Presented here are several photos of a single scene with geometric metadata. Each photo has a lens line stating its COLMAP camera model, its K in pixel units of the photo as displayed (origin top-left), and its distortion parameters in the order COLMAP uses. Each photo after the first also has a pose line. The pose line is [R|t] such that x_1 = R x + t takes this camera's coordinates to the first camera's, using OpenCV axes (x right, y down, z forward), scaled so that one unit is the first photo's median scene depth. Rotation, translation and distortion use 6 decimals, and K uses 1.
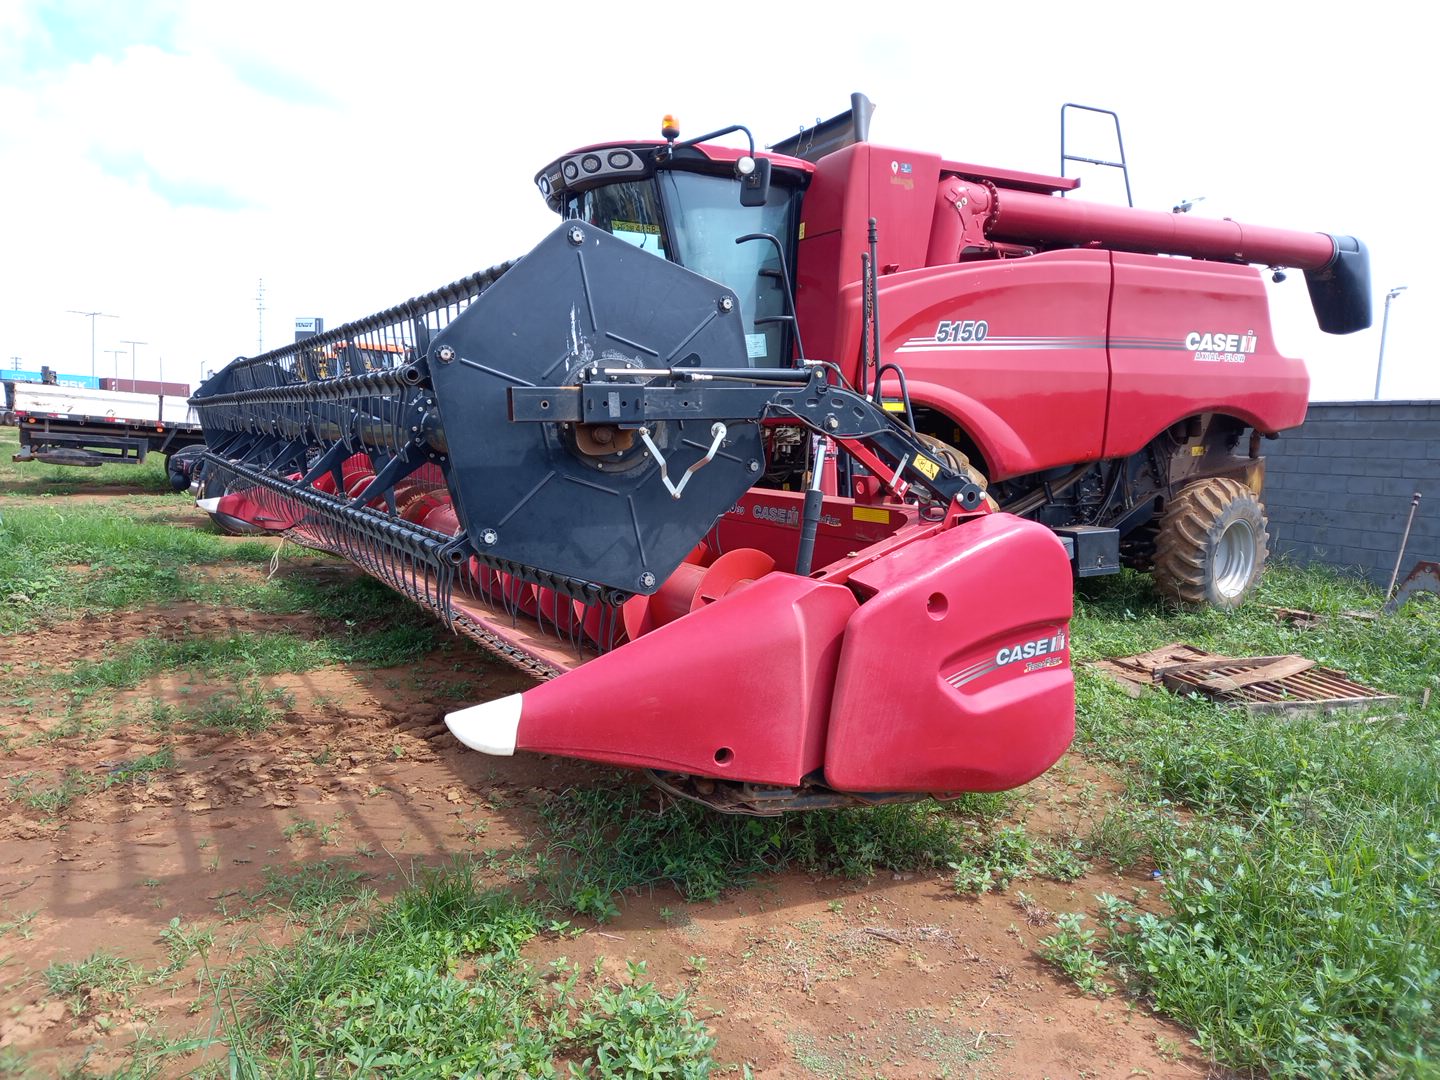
lens RADIAL K [[1070.2, 0, 718.5], [0, 1070.2, 537.6], [0, 0, 1]] dist [0.036073, -0.001433]
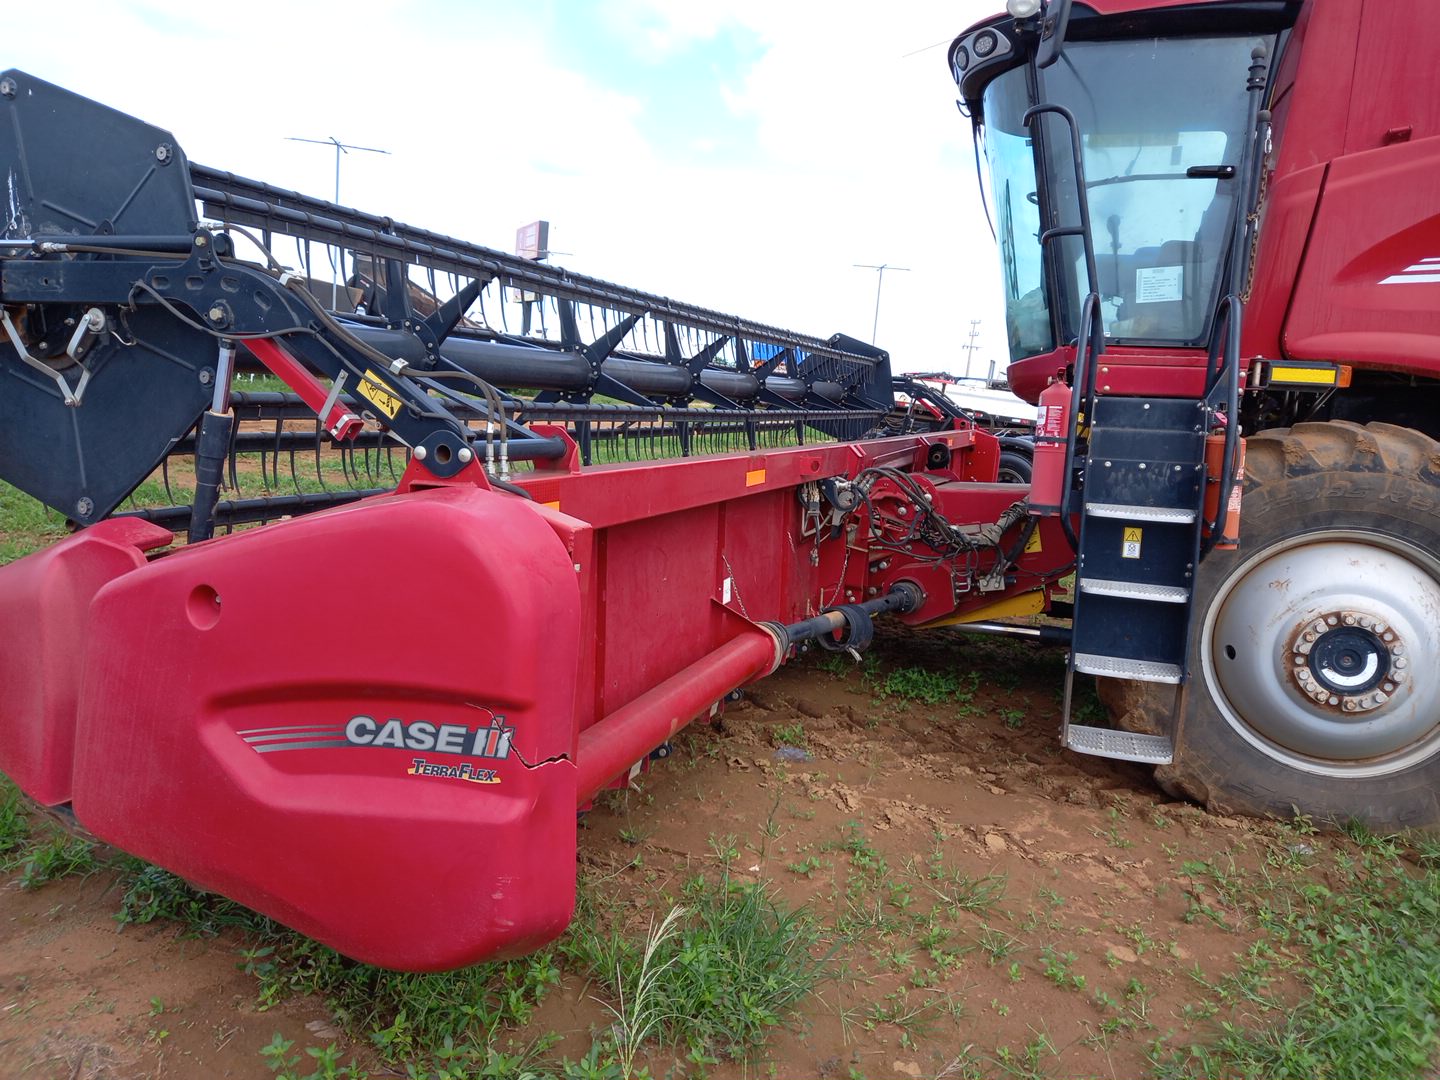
lens RADIAL K [[1070.2, 0, 720.0], [0, 1070.2, 539.9], [0, 0, 1]] dist [0.036073, -0.001433]
pose [[0.628958, 0.130975, -0.766327, 0.836469], [-0.141430, 0.988535, 0.052876, -0.045881], [0.764467, 0.075125, 0.640271, 0.808119]]
